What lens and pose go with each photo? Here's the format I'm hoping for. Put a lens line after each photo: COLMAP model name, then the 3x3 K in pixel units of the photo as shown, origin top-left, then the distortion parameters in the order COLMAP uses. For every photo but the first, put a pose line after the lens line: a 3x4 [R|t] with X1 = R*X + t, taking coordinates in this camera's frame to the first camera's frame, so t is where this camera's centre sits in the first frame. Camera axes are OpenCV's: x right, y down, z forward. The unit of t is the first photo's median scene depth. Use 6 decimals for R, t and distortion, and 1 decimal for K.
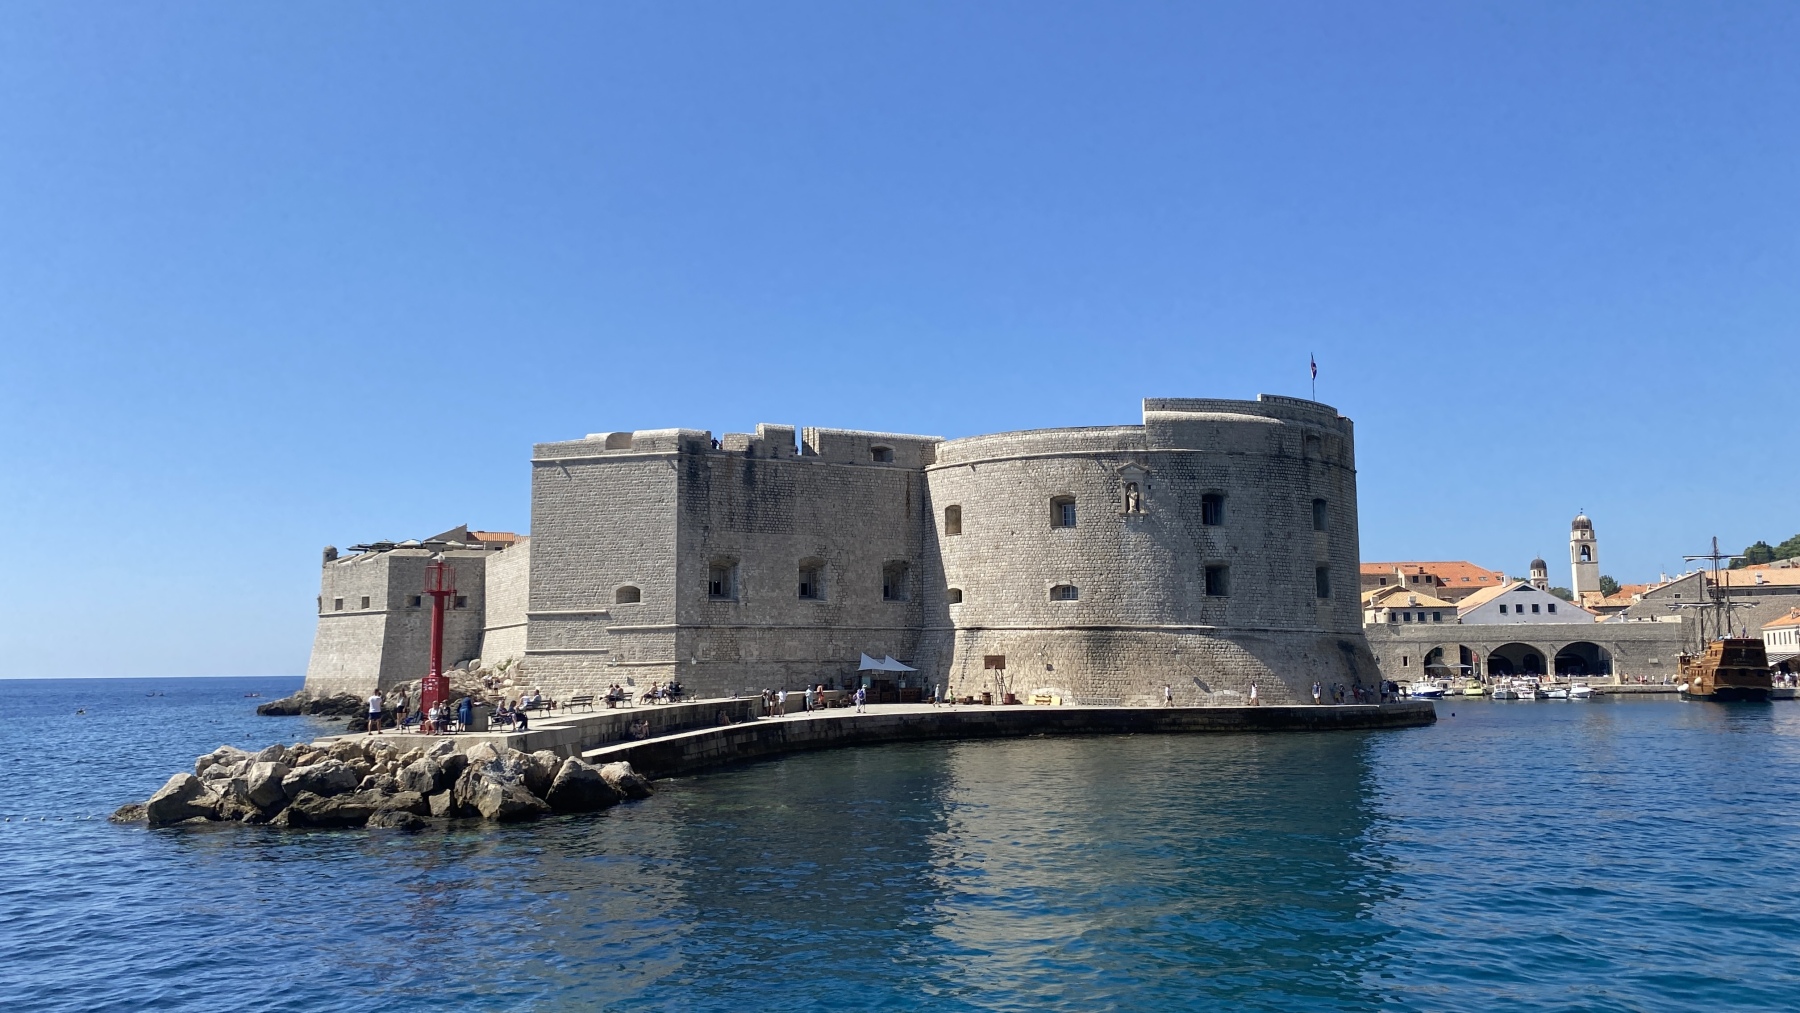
lens RADIAL K [[1370.2, 0, 899.9], [0, 1370.2, 492.1], [0, 0, 1]] dist [0.068899, -0.038984]
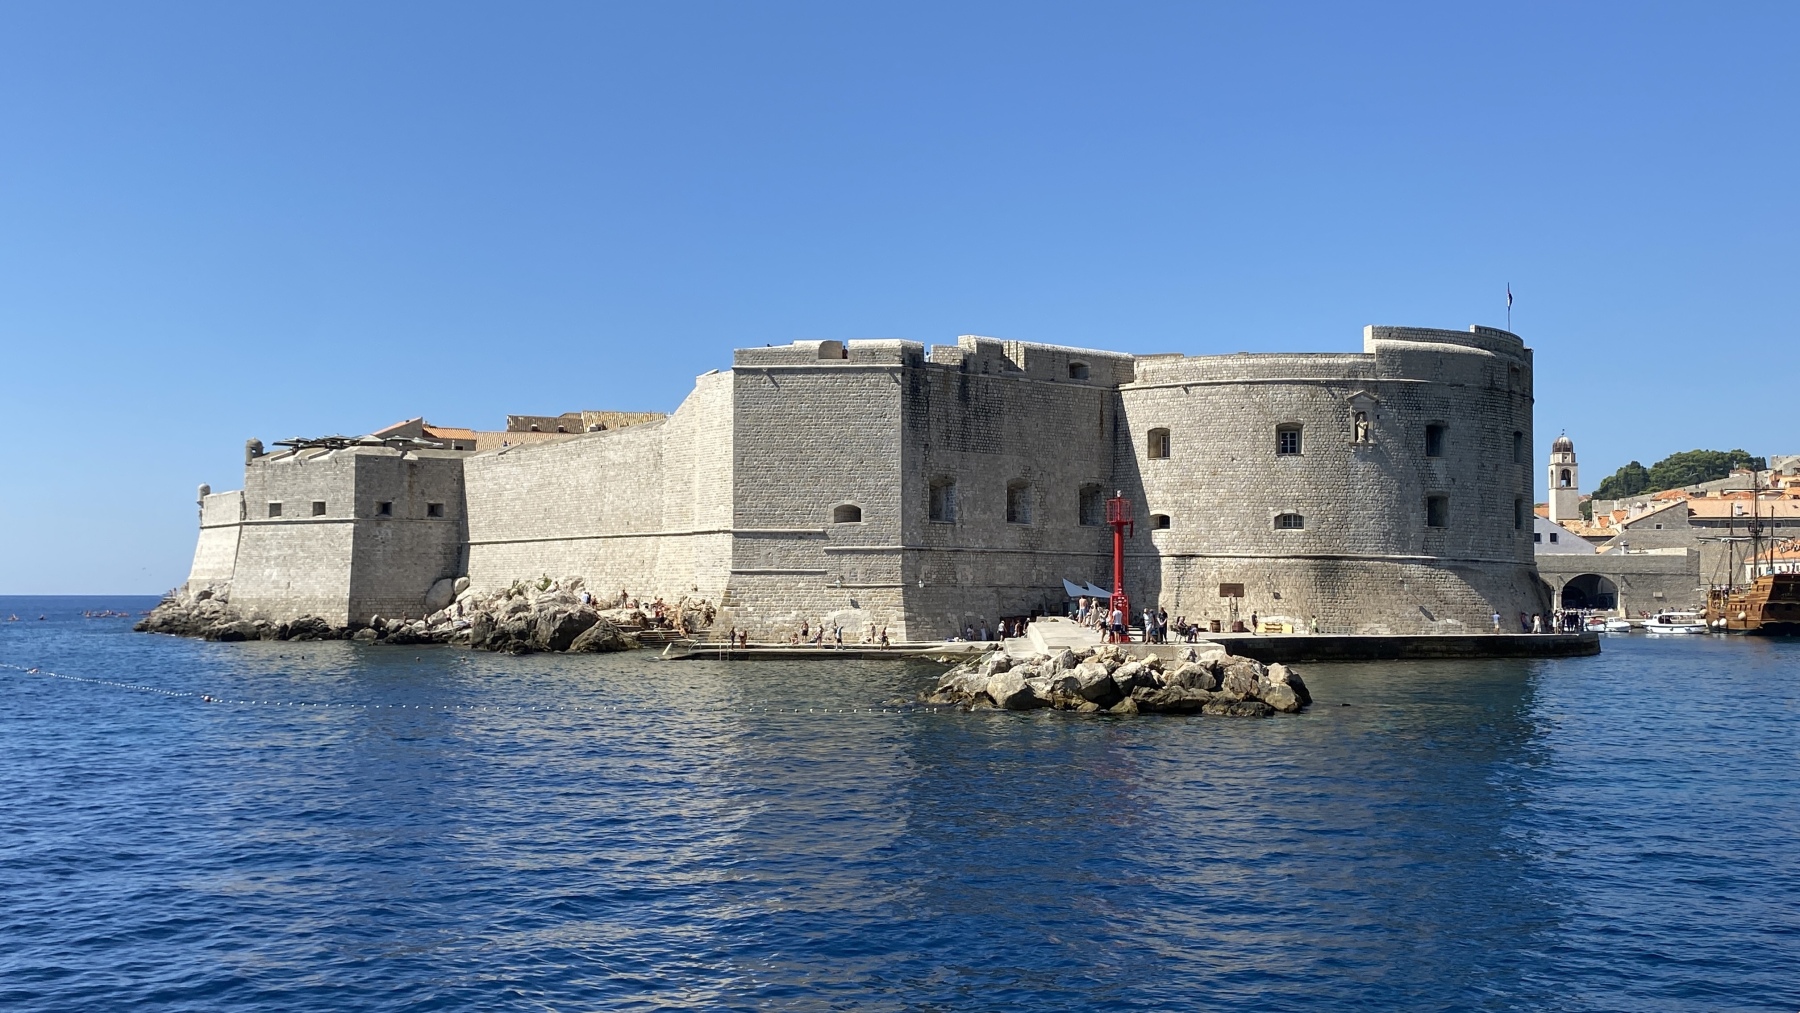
lens RADIAL K [[1754.9, 0, 885.3], [0, 1754.9, 512.9], [0, 0, 1]] dist [0.070907, 0.000000]
pose [[0.983688, 0.020026, 0.178762, -0.378839], [-0.034211, 0.996473, 0.076629, -0.019269], [-0.176597, -0.081494, 0.980904, -0.188206]]
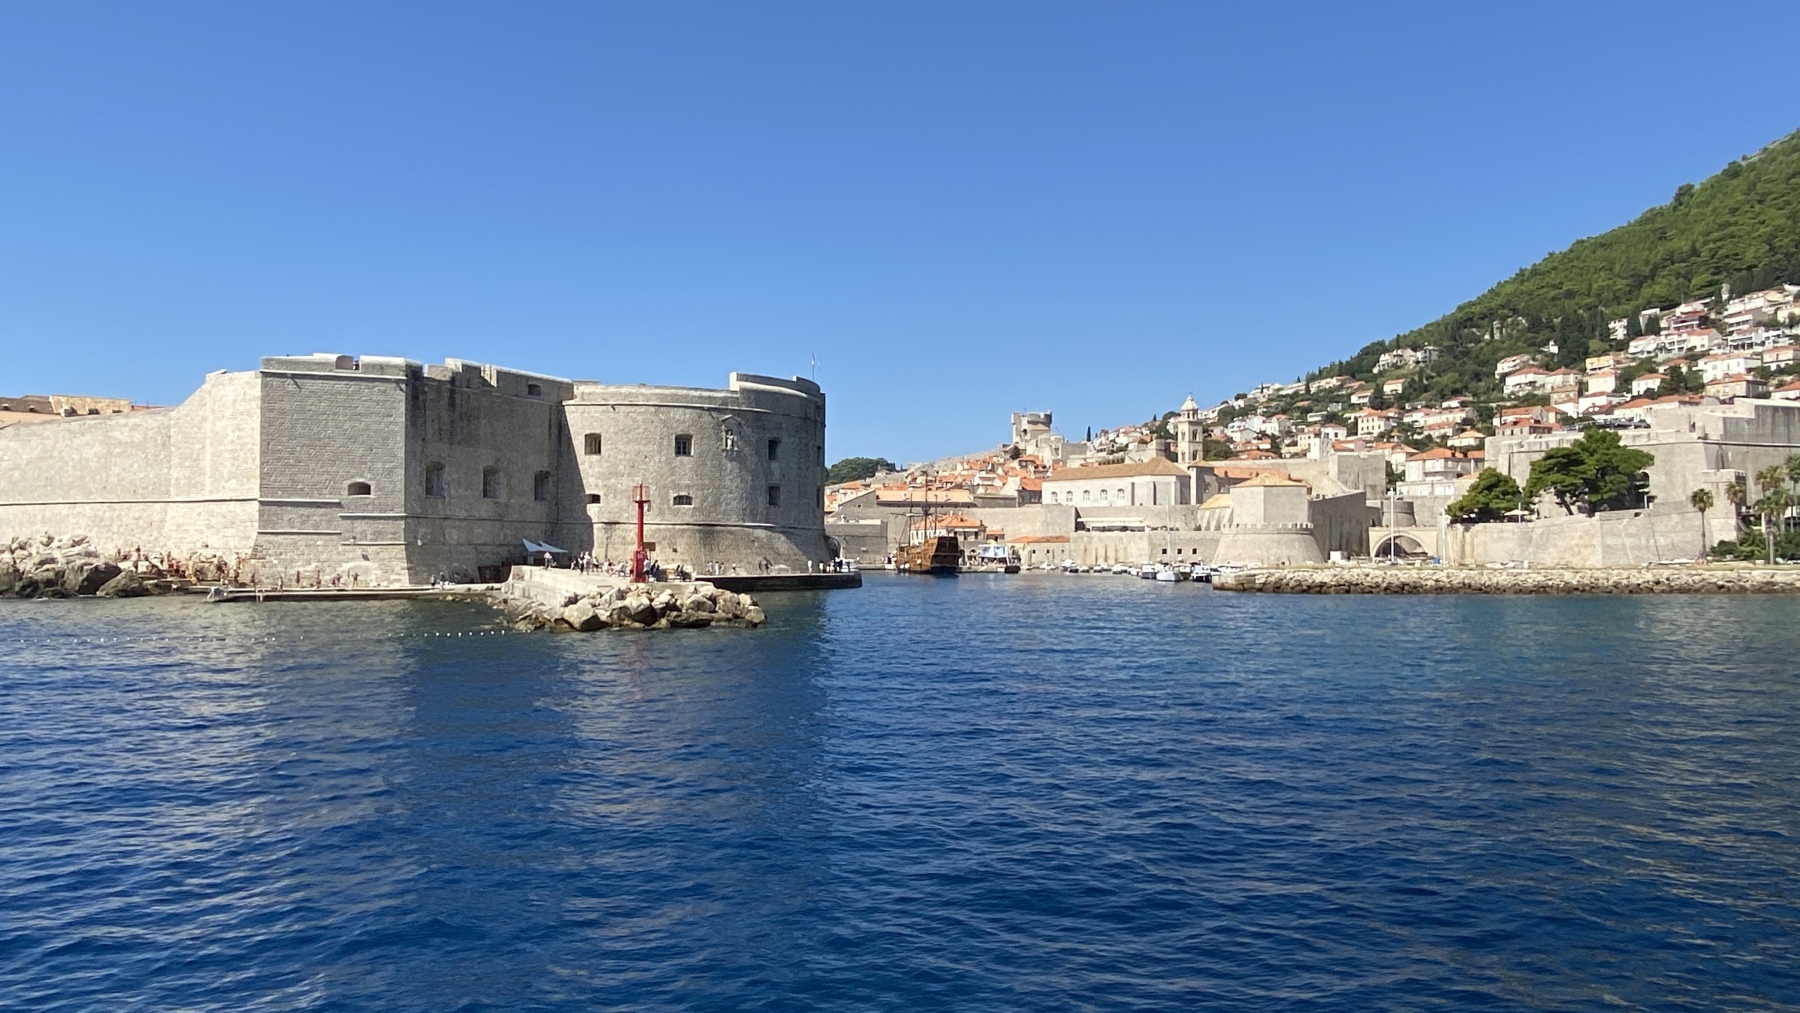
lens RADIAL K [[1230.1, 0, 900.0], [0, 1230.1, 519.2], [0, 0, 1]] dist [0.066365, -0.073362]
pose [[0.795180, 0.025606, 0.605832, -0.477792], [-0.085355, 0.993887, 0.070024, -0.018369], [-0.600336, -0.107392, 0.792505, -0.186554]]
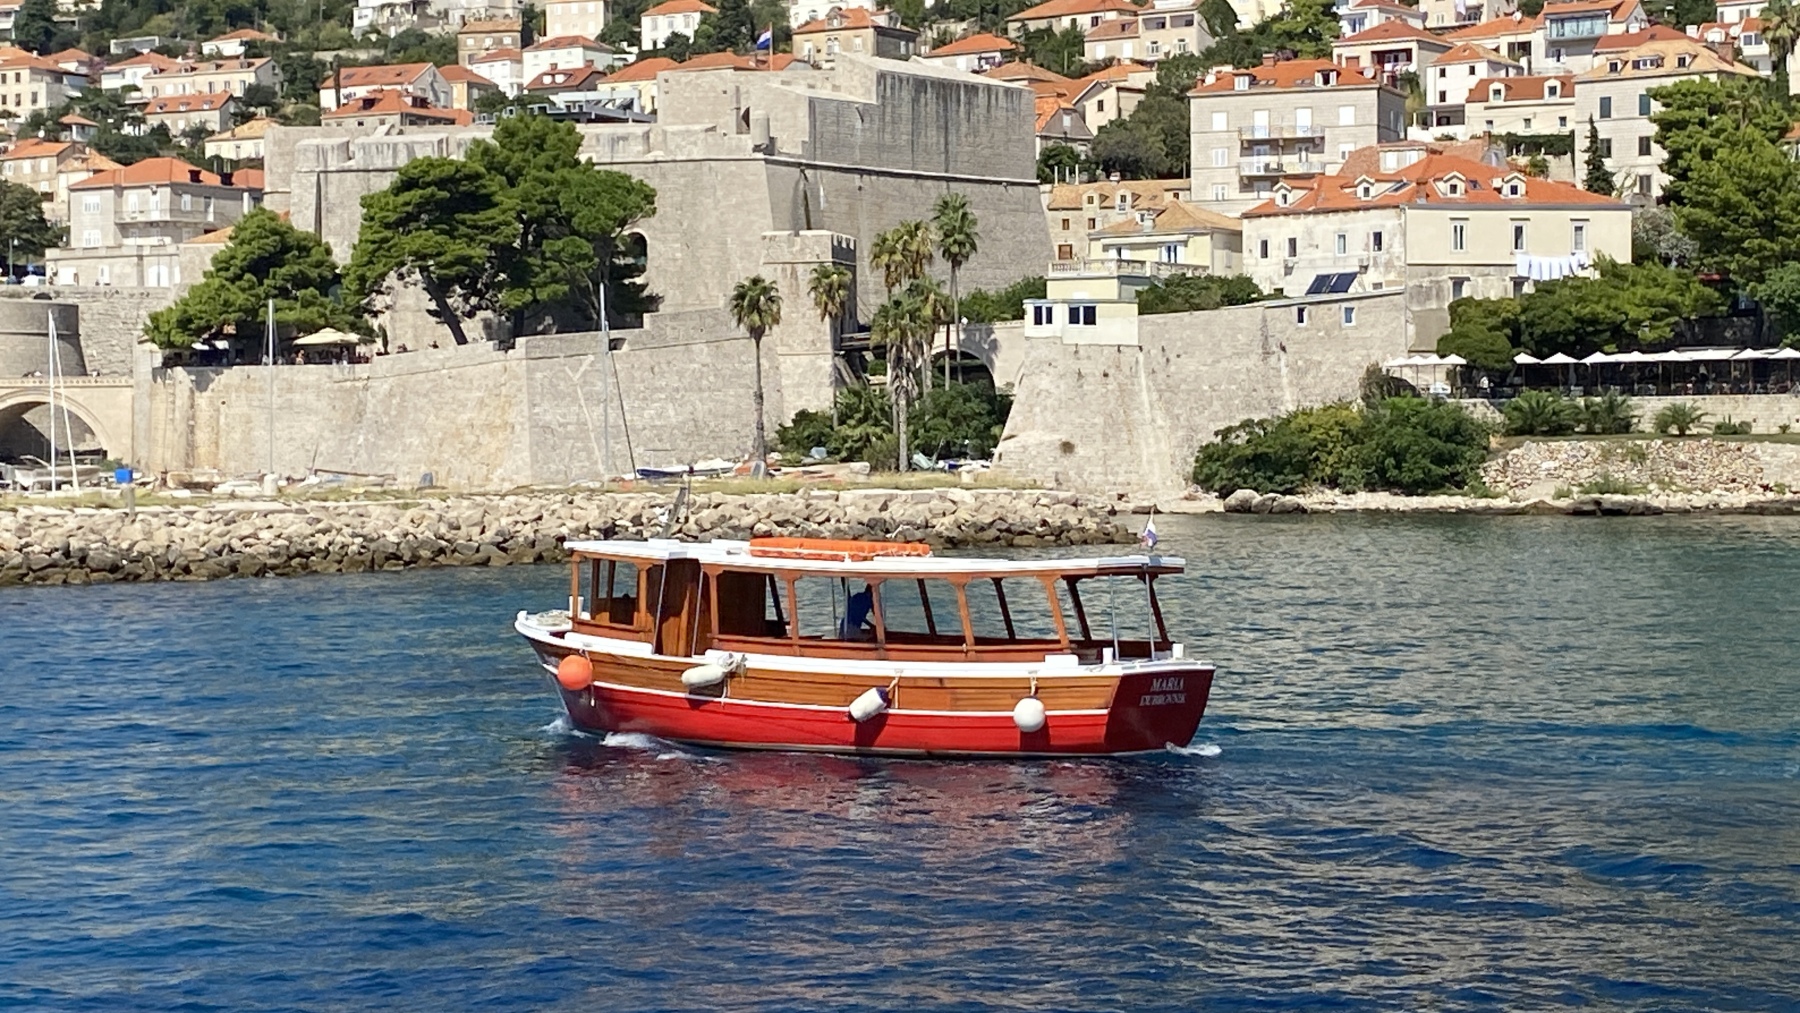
lens RADIAL K [[3424.2, 0, 908.9], [0, 3424.2, 495.8], [0, 0, 1]] dist [0.150384, 0.000000]
pose [[0.313171, -0.009970, 0.949645, -0.218197], [-0.112336, 0.992536, 0.047466, -0.013480], [-0.943030, -0.121544, 0.309713, -0.125622]]
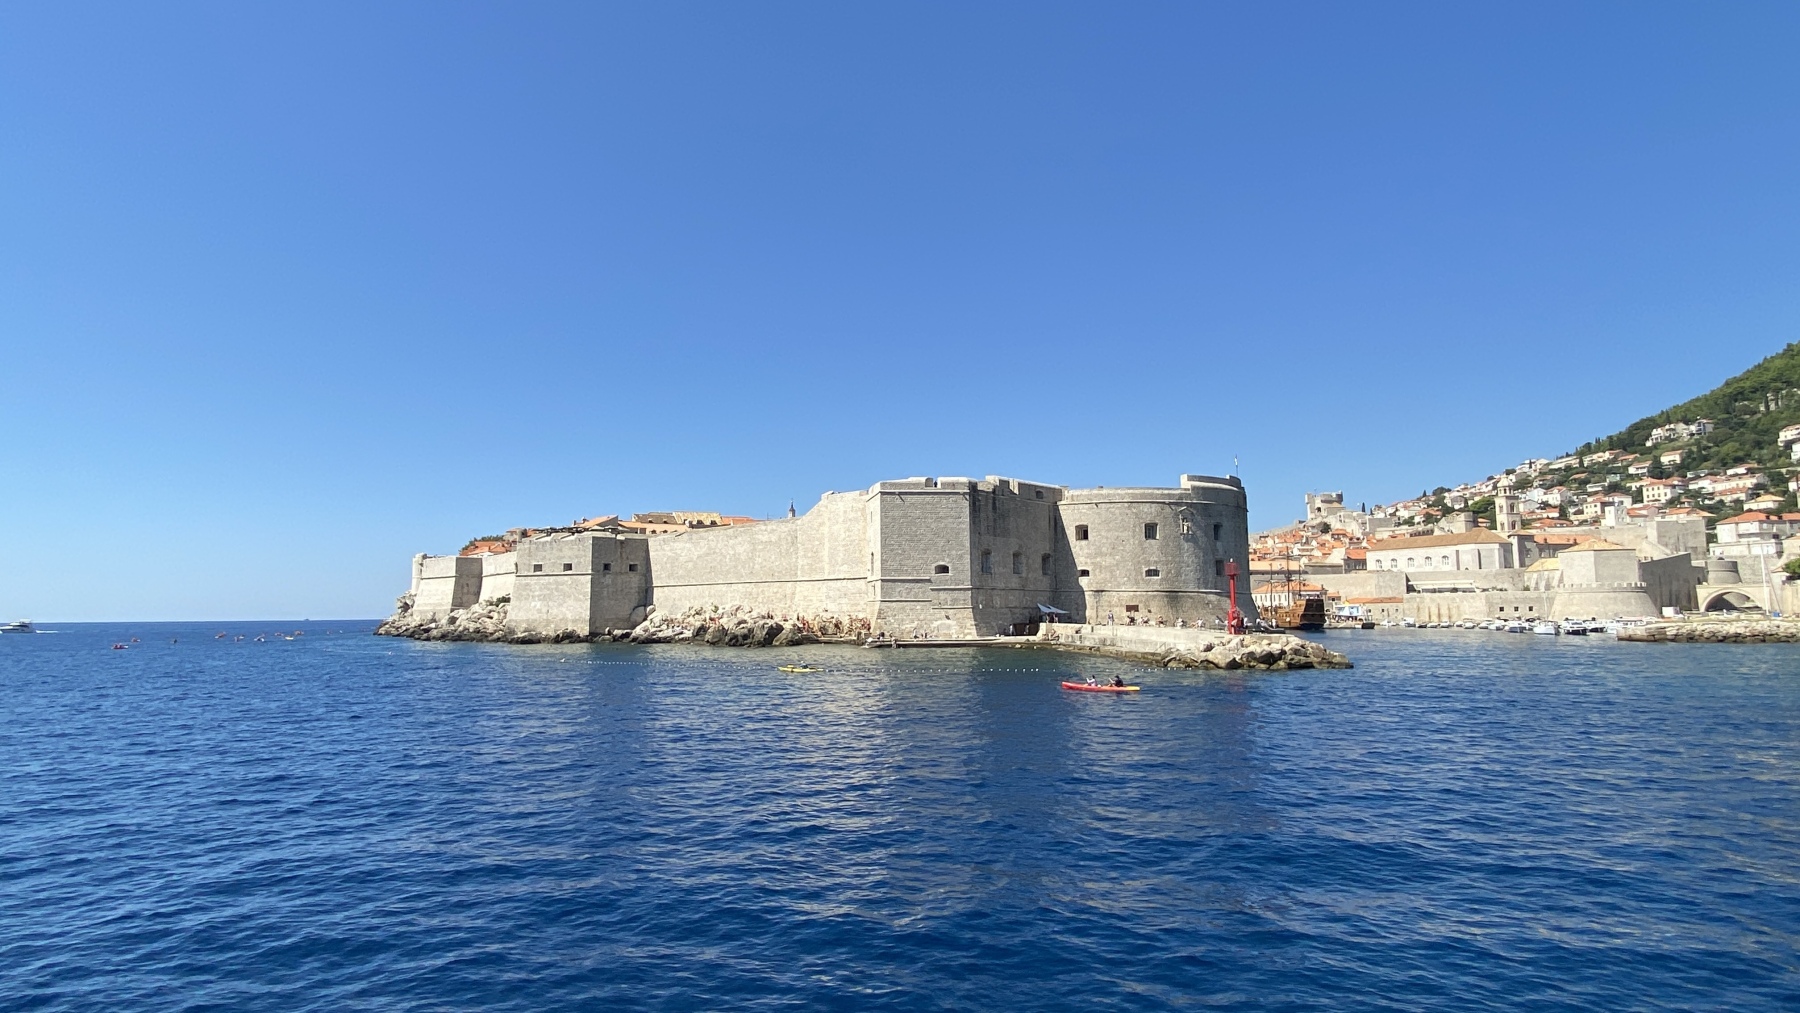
lens RADIAL K [[979.1, 0, 911.8], [0, 979.1, 496.0], [0, 0, 1]] dist [0.017210, -0.022319]
pose [[0.927508, 0.045867, 0.370978, -0.691908], [-0.047136, 0.998873, -0.005651, -0.011303], [-0.370819, -0.012245, 0.928624, -0.161145]]
